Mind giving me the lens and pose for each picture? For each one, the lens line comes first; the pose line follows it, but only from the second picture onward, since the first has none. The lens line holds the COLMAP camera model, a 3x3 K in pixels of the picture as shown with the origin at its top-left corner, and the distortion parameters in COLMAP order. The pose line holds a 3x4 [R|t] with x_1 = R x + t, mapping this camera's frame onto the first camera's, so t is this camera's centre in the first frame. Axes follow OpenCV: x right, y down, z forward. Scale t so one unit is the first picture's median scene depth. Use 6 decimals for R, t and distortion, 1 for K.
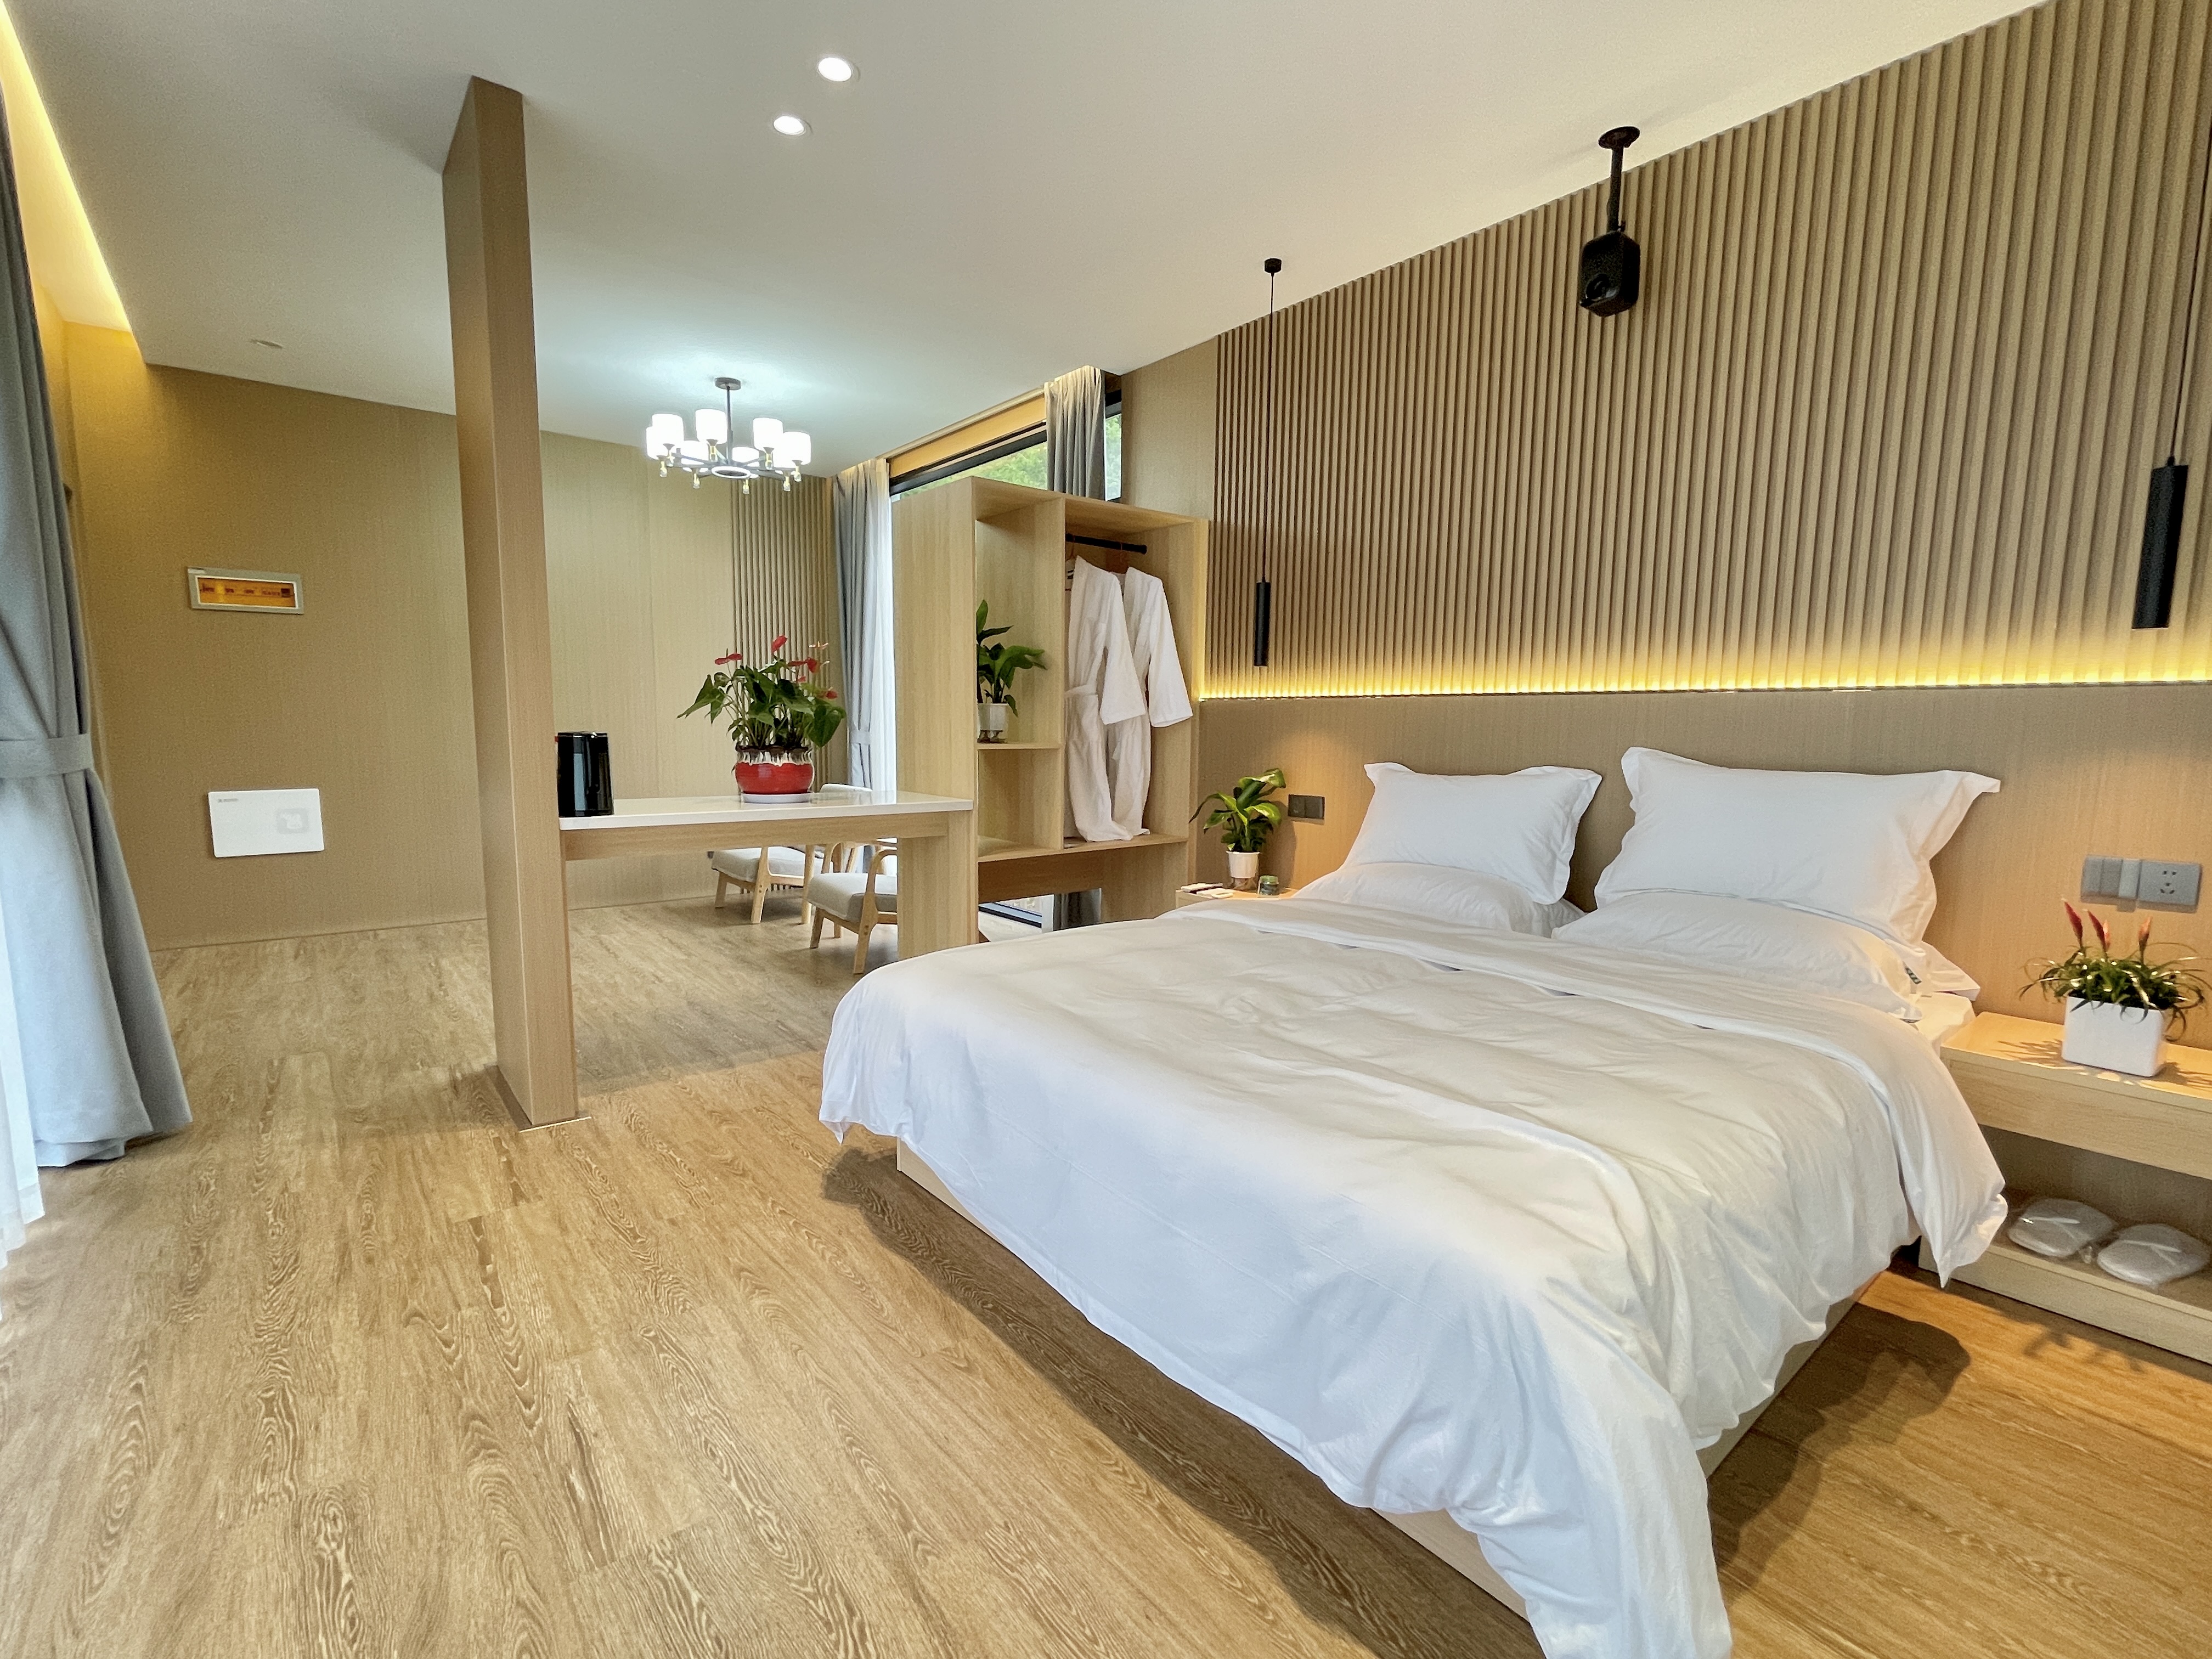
lens RADIAL K [[1009.9, 0, 1103.8], [0, 1009.9, 830.5], [0, 0, 1]] dist [-0.003951, 0.006717]
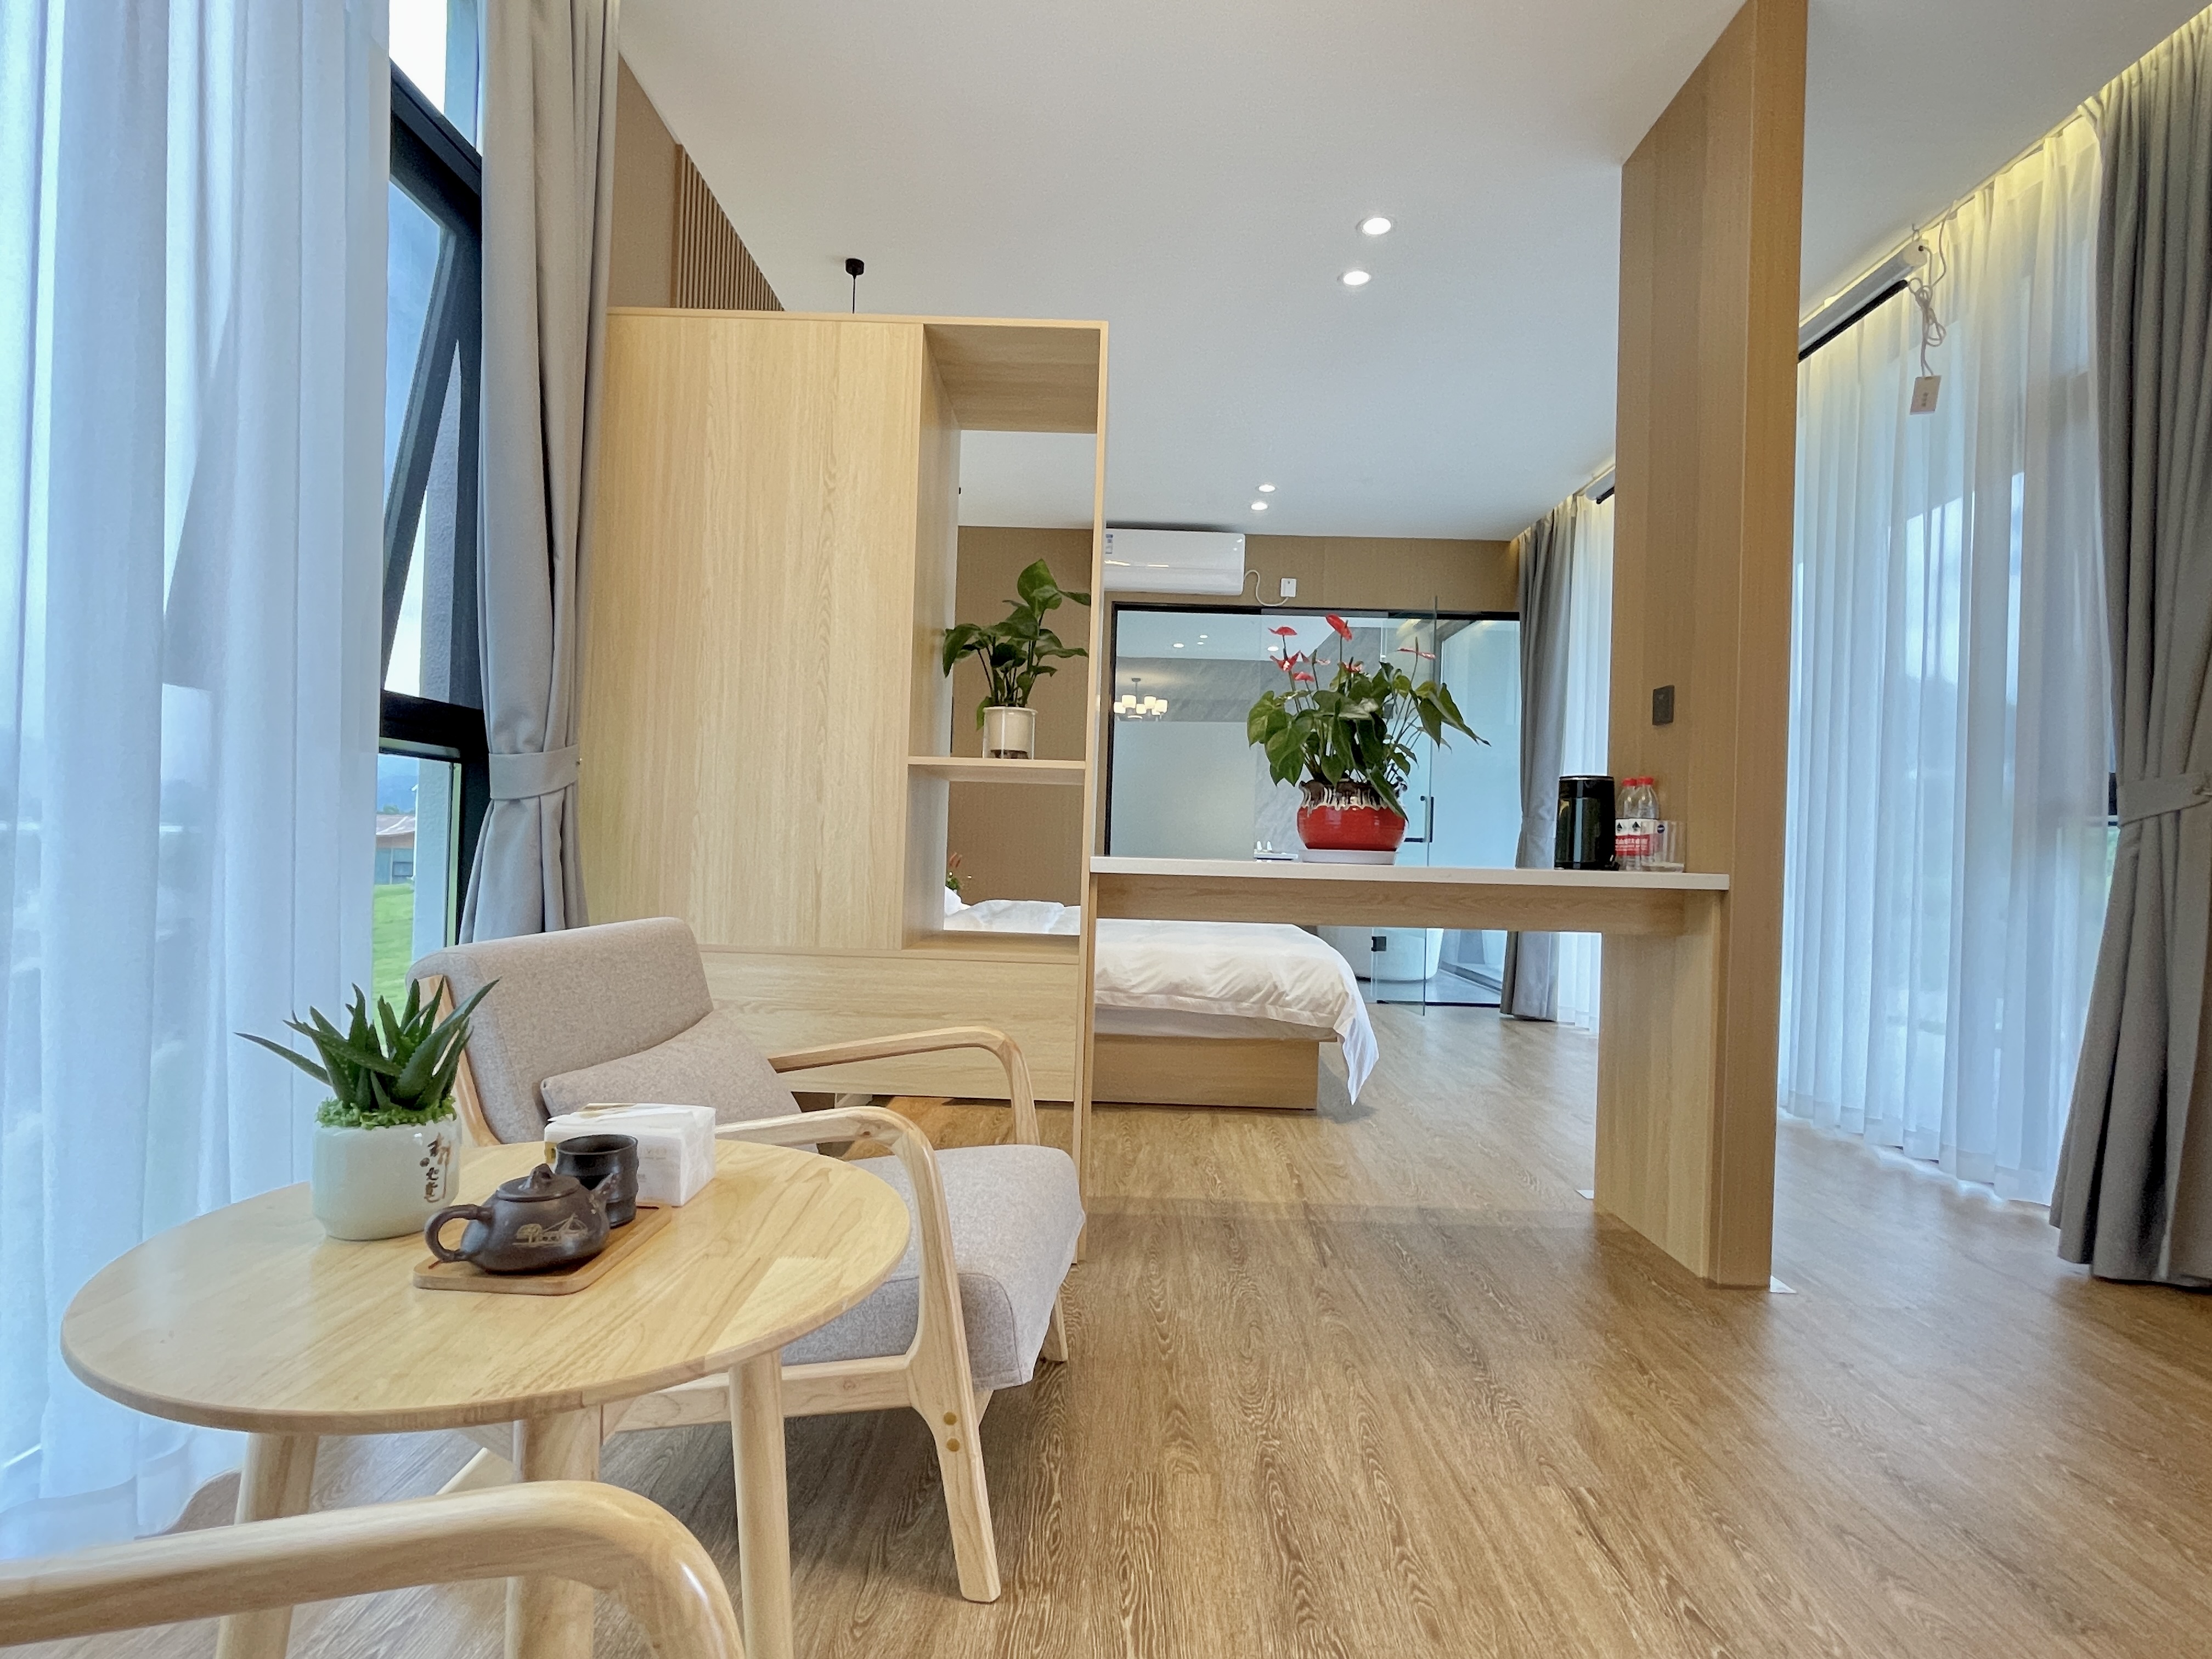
lens RADIAL K [[1116.3, 0, 1110.3], [0, 1116.3, 836.9], [0, 0, 1]] dist [-0.003399, -0.000575]
pose [[-0.774995, -0.028415, 0.631329, -1.045898], [0.030925, 0.996087, 0.082794, -0.175351], [-0.631211, 0.083689, -0.771083, 2.609725]]
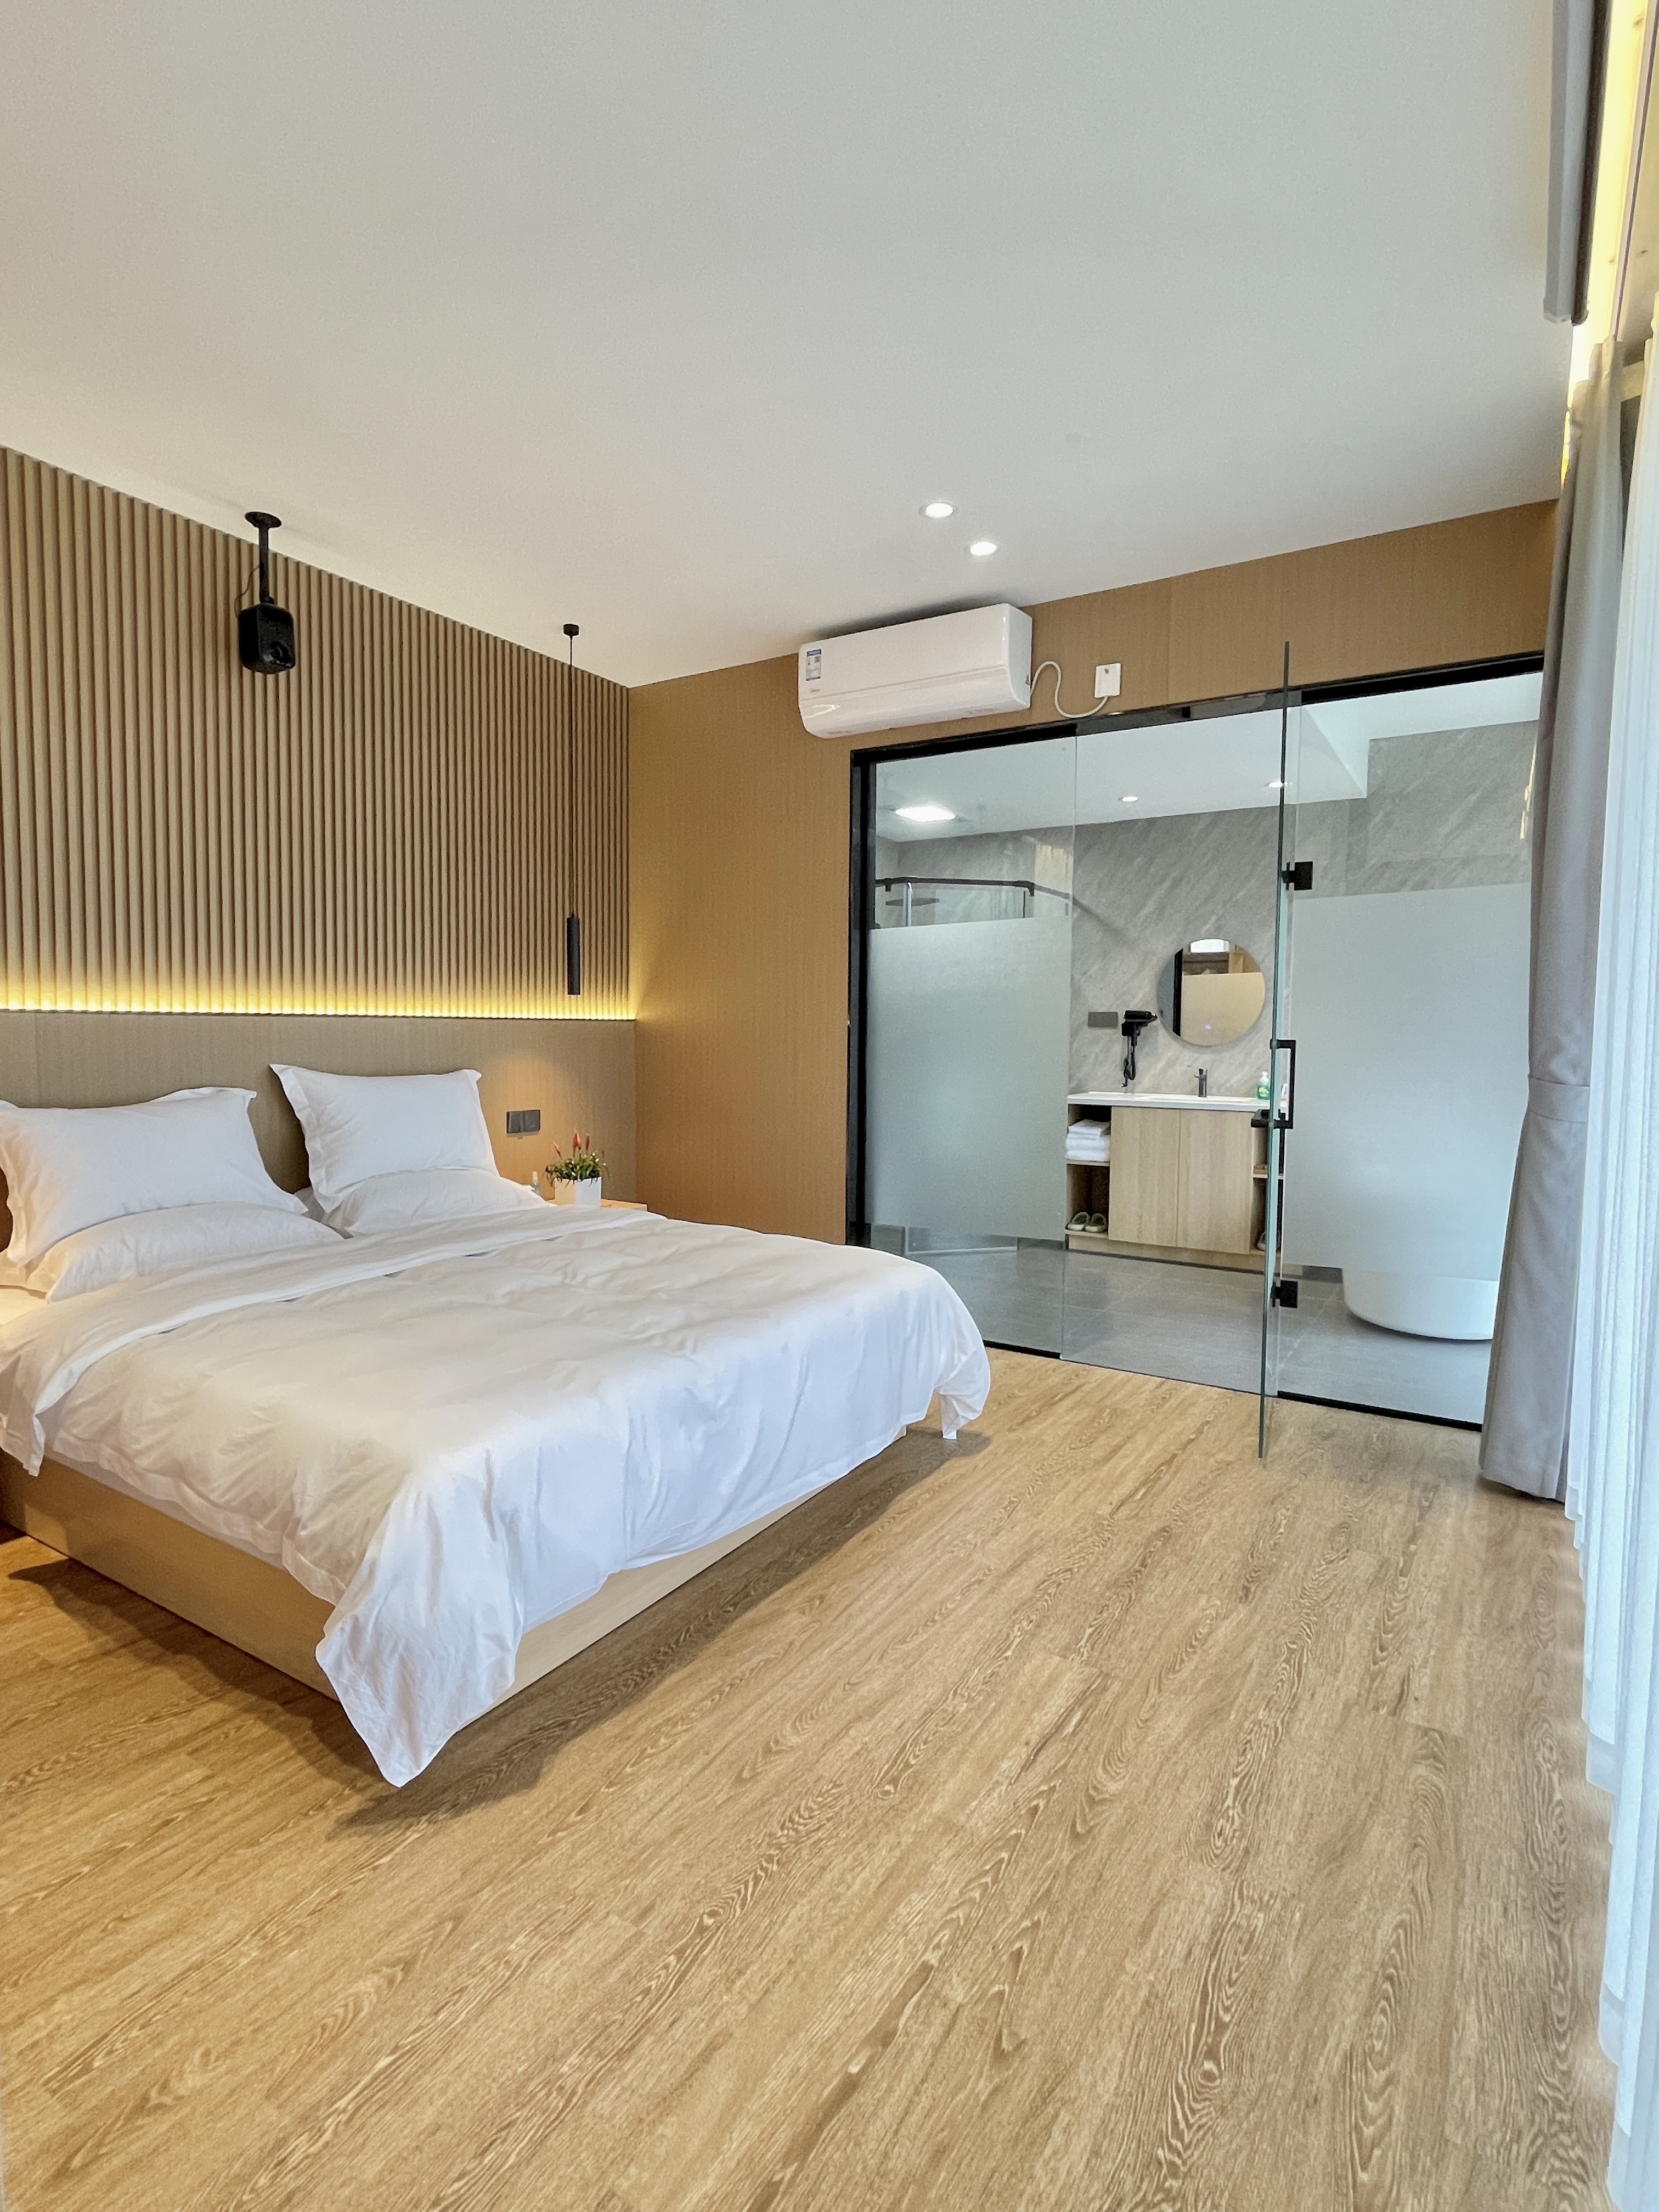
lens RADIAL K [[1116.3, 0, 815.3], [0, 1116.3, 1108.9], [0, 0, 1]] dist [-0.003399, -0.000575]
pose [[-0.320249, -0.079663, 0.943978, -1.070791], [0.090511, 0.989327, 0.114196, -0.156204], [-0.942999, 0.122012, -0.309621, 1.074672]]
